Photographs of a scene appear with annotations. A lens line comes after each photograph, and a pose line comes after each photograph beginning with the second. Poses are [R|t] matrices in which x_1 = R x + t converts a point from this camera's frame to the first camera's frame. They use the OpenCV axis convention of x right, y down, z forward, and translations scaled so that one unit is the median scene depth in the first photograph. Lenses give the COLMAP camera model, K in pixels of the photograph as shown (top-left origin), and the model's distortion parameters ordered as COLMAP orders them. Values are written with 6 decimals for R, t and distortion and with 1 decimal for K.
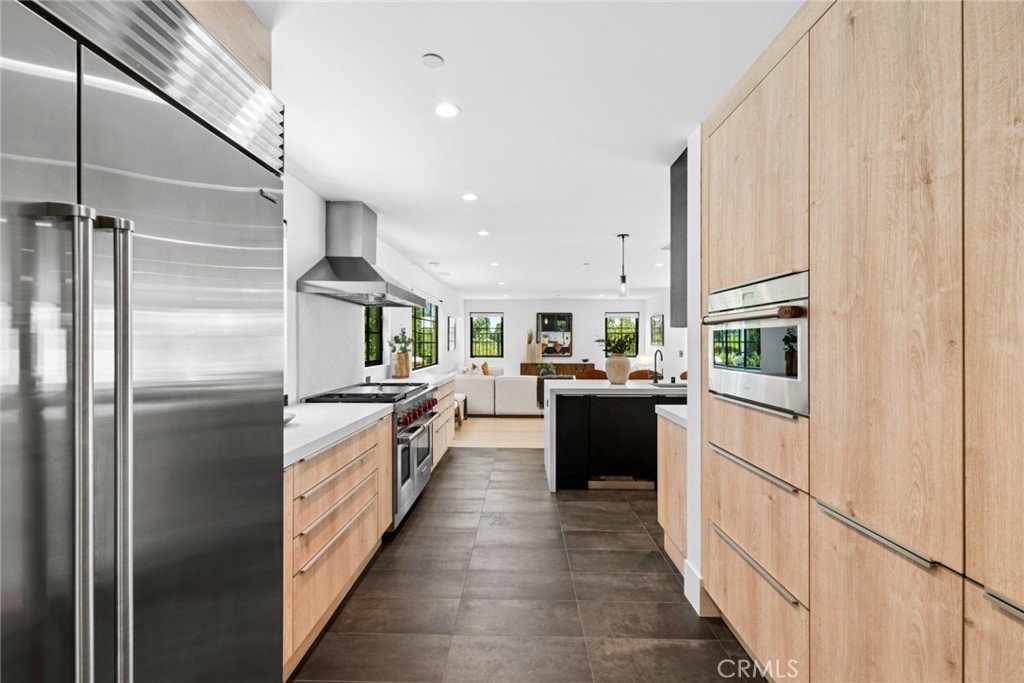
lens RADIAL K [[463.2, 0, 512.0], [0, 463.2, 341.5], [0, 0, 1]] dist [0.000706, 0.000047]
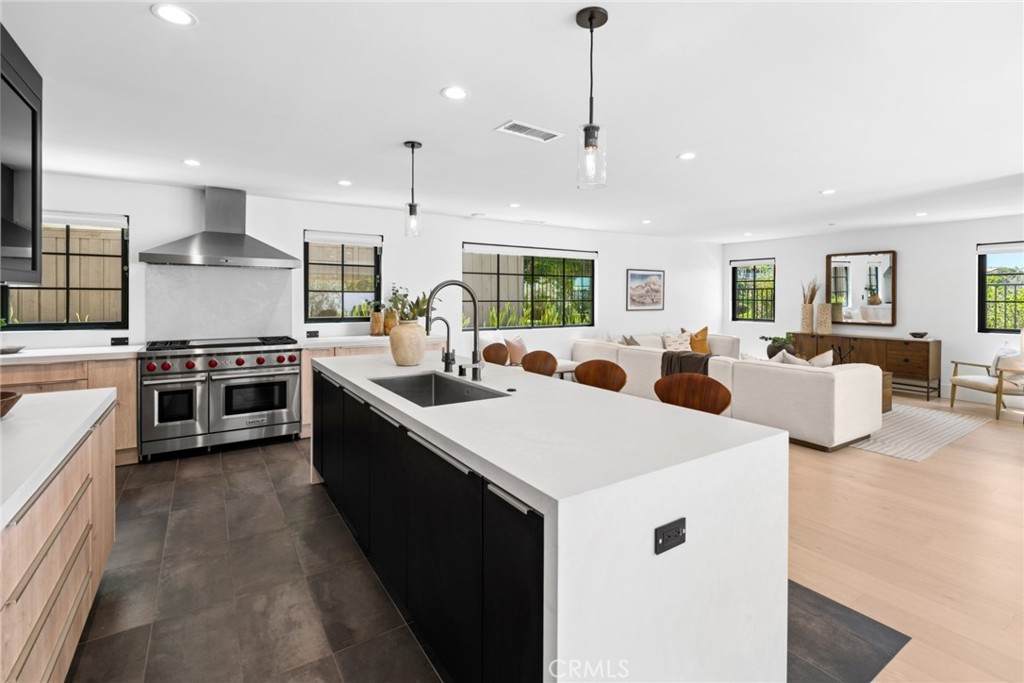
lens RADIAL K [[471.6, 0, 514.3], [0, 471.6, 297.7], [0, 0, 1]] dist [0.002197, 0.000264]
pose [[0.573160, 0.002202, -0.819440, 0.345355], [-0.001727, 0.999997, 0.001479, -0.003383], [0.819442, 0.000568, 0.573162, 0.284327]]
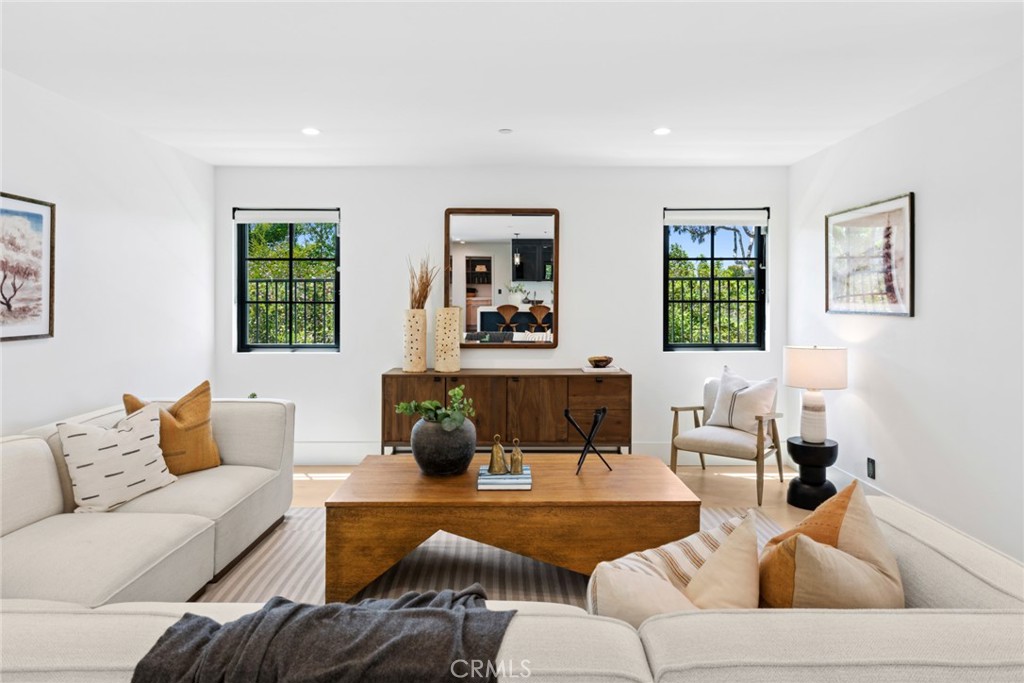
lens RADIAL K [[608.8, 0, 512.1], [0, 608.8, 298.7], [0, 0, 1]] dist [-0.002435, -0.000926]
pose [[0.999247, -0.001044, 0.038785, 0.084683], [0.001210, 0.999990, -0.004252, 0.000490], [-0.038780, 0.004296, 0.999239, 0.600179]]
